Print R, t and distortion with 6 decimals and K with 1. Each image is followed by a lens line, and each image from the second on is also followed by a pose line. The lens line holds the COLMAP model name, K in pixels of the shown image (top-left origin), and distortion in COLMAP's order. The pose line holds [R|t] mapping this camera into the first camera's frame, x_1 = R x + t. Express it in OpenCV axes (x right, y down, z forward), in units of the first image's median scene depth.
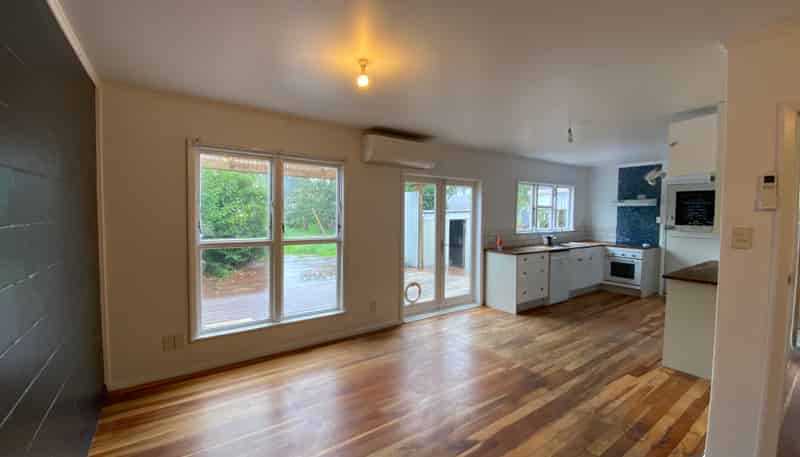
lens RADIAL K [[323.4, 0, 395.6], [0, 323.4, 227.2], [0, 0, 1]] dist [0.026954, -0.021476]
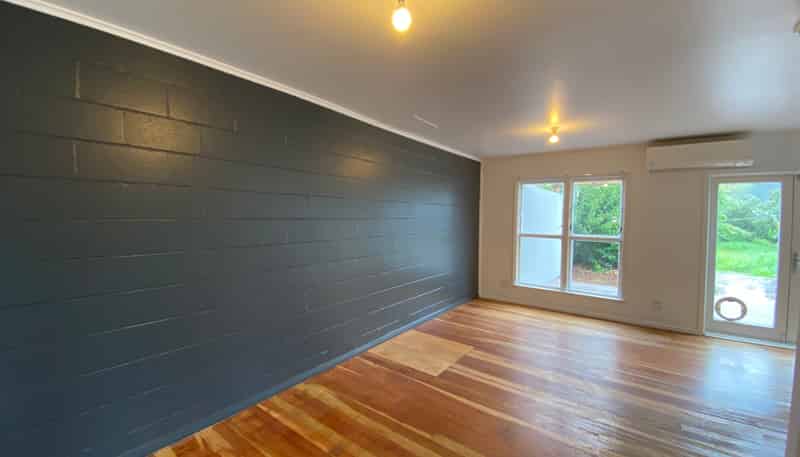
lens RADIAL K [[323.4, 0, 395.6], [0, 323.4, 227.2], [0, 0, 1]] dist [0.026954, -0.021476]
pose [[0.299980, 0.030206, -0.953467, 0.736247], [-0.054488, 0.998409, 0.014487, 0.020746], [0.952388, 0.047606, 0.301148, -0.169158]]
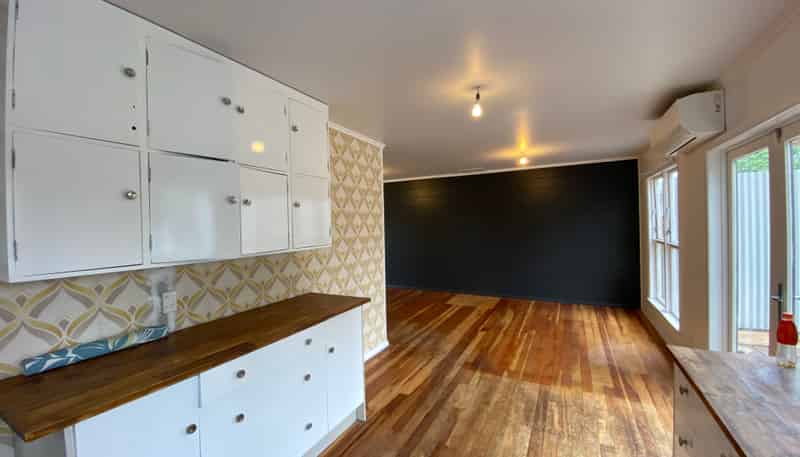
lens RADIAL K [[323.4, 0, 395.6], [0, 323.4, 227.2], [0, 0, 1]] dist [0.026954, -0.021476]
pose [[-0.889192, 0.023031, -0.456954, 0.923528], [-0.001352, 0.998596, 0.052960, -0.058869], [0.457532, 0.047710, -0.887912, 1.422015]]
